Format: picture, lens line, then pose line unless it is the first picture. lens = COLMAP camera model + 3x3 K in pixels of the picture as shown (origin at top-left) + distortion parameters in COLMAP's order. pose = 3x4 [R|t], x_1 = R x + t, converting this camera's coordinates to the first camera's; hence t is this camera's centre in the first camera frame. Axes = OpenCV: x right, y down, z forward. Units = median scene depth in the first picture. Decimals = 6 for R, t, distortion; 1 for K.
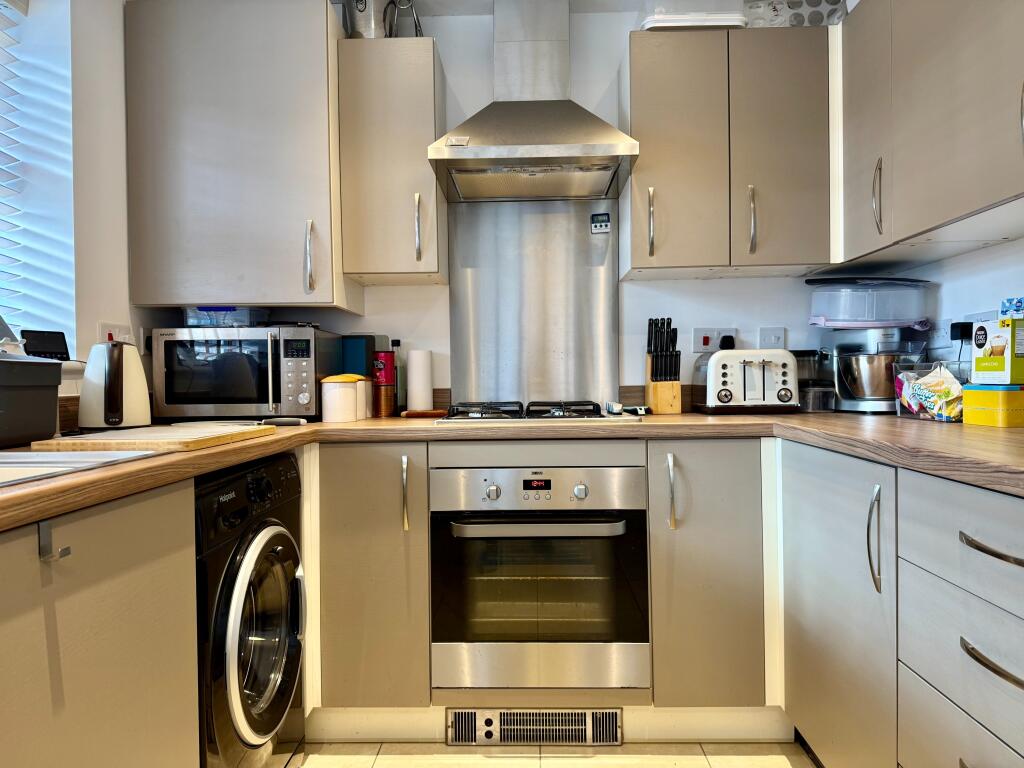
lens RADIAL K [[723.8, 0, 512.0], [0, 723.8, 384.0], [0, 0, 1]] dist [0.072270, -0.081383]
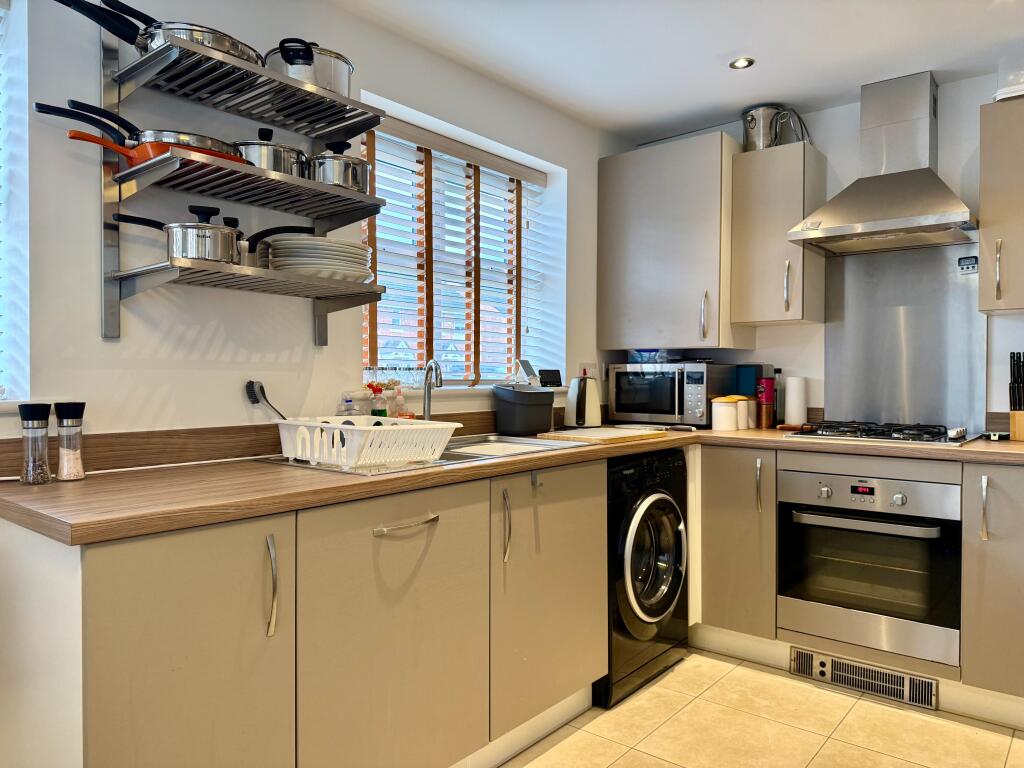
lens RADIAL K [[723.8, 0, 512.0], [0, 723.8, 384.0], [0, 0, 1]] dist [0.072270, -0.081383]
pose [[0.790463, 0.021941, -0.612117, 0.321408], [-0.016972, 0.999759, 0.013919, -0.053628], [0.612275, -0.000614, 0.790645, -0.388887]]
